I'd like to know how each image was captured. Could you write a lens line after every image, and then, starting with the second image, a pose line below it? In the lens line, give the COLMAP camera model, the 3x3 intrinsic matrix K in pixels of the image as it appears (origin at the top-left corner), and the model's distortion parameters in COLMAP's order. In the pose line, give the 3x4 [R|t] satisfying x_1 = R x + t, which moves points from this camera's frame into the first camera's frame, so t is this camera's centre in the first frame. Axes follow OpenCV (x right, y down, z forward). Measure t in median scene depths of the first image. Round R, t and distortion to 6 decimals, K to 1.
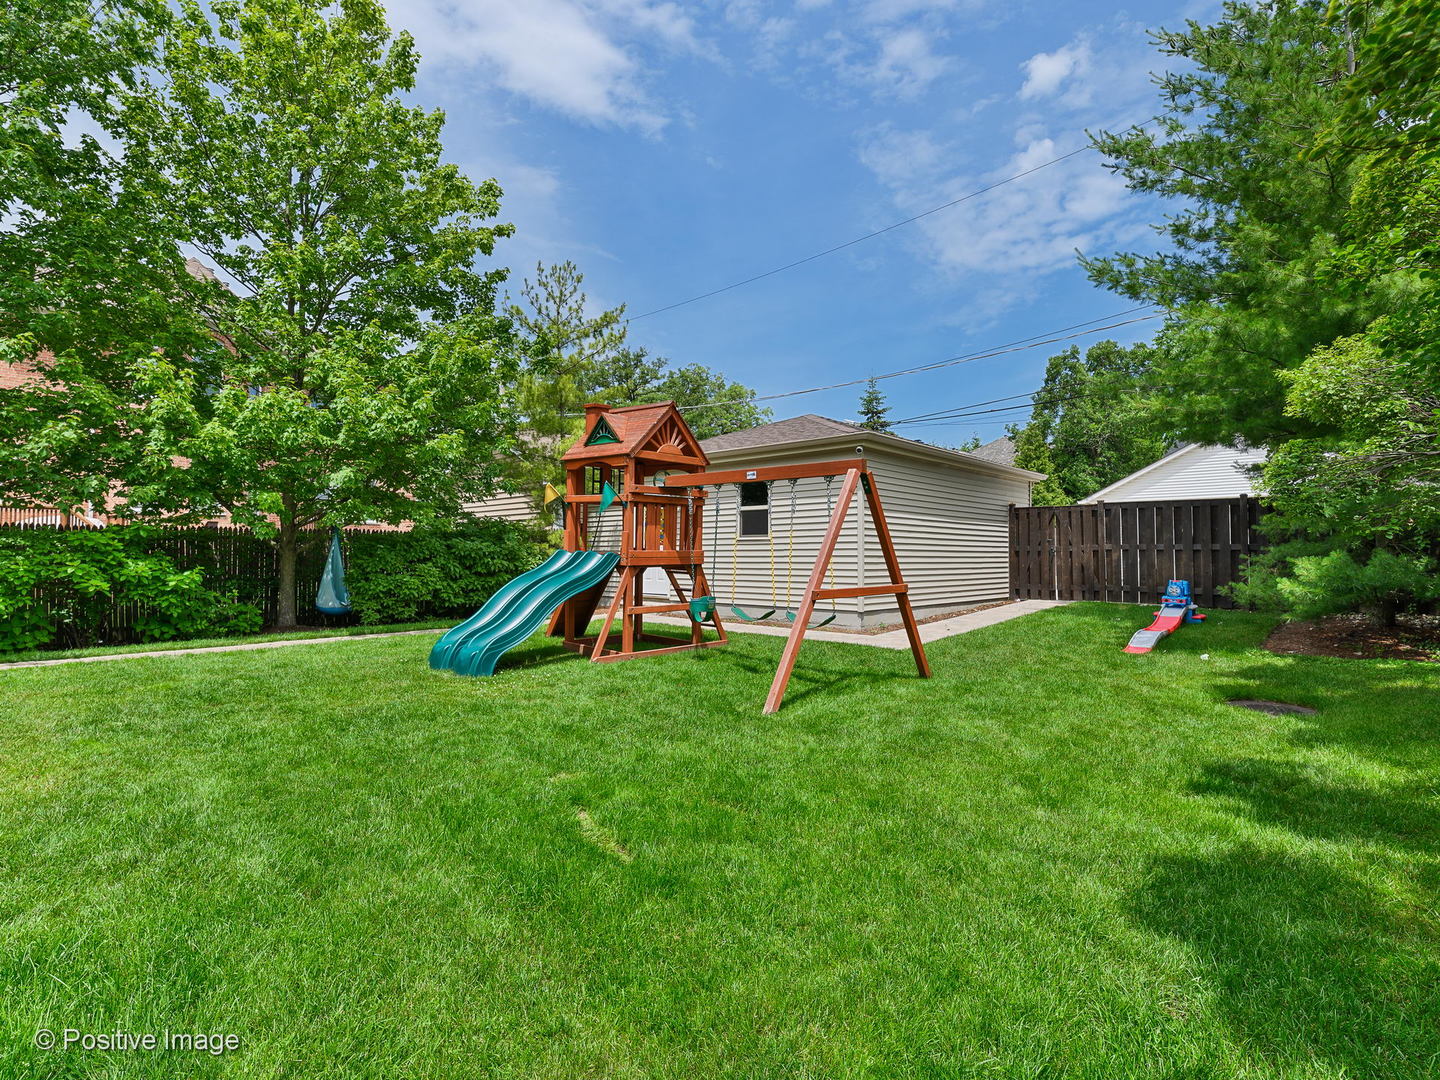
lens RADIAL K [[696.0, 0, 720.0], [0, 696.0, 540.0], [0, 0, 1]] dist [-0.016609, 0.000035]
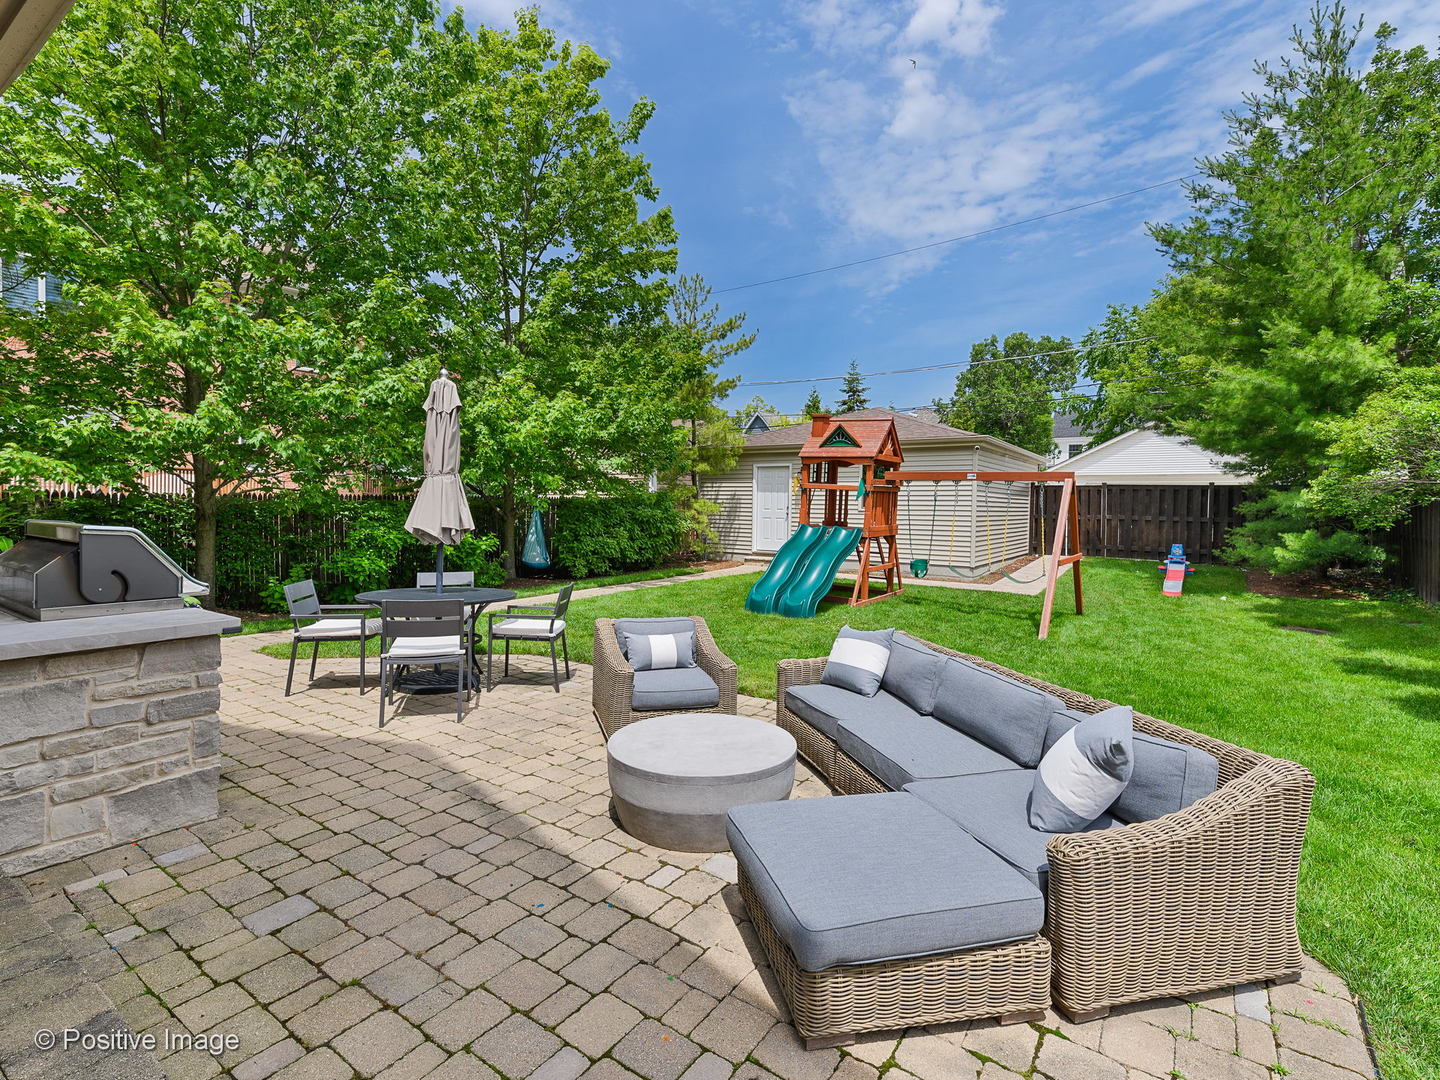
lens RADIAL K [[708.5, 0, 720.0], [0, 708.5, 540.0], [0, 0, 1]] dist [0.021470, -0.000371]
pose [[0.982970, 0.003370, 0.183736, -0.601877], [-0.017687, 0.996925, 0.076337, -0.051934], [-0.182914, -0.078287, 0.980007, -0.306933]]
